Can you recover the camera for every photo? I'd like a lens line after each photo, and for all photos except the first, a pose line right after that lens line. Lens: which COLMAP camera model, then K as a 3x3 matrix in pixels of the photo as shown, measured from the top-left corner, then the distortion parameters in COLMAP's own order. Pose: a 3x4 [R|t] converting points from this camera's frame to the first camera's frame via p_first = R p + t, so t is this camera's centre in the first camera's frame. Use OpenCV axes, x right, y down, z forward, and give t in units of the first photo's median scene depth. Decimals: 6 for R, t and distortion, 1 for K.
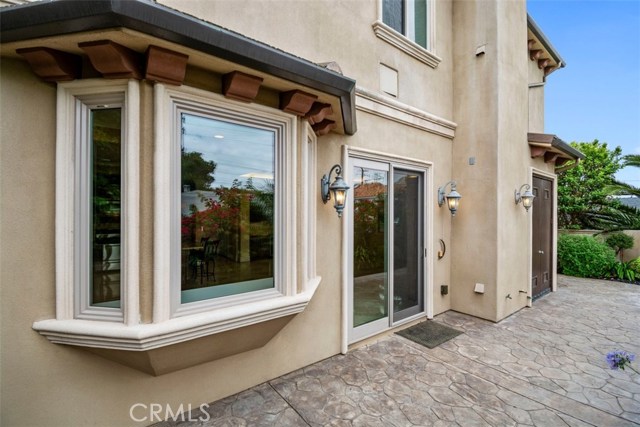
lens RADIAL K [[287.0, 0, 316.1], [0, 287.0, 215.5], [0, 0, 1]] dist [-0.002106, -0.003252]
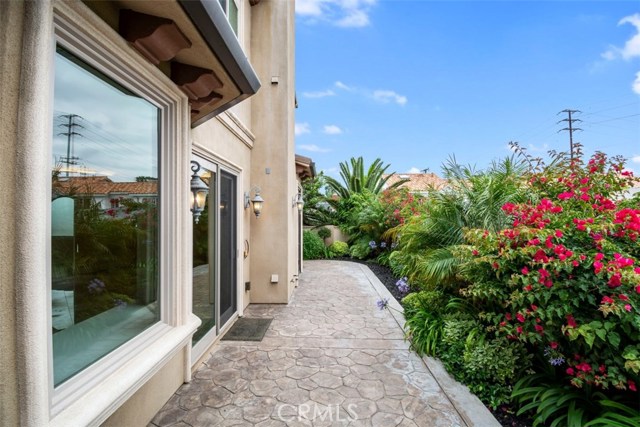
lens RADIAL K [[287.0, 0, 318.5], [0, 287.0, 210.6], [0, 0, 1]] dist [-0.002106, -0.003252]
pose [[0.617443, 0.008554, 0.786569, -0.277840], [0.006128, 0.999858, -0.015684, -0.009113], [-0.786592, 0.014504, 0.617303, 0.130533]]
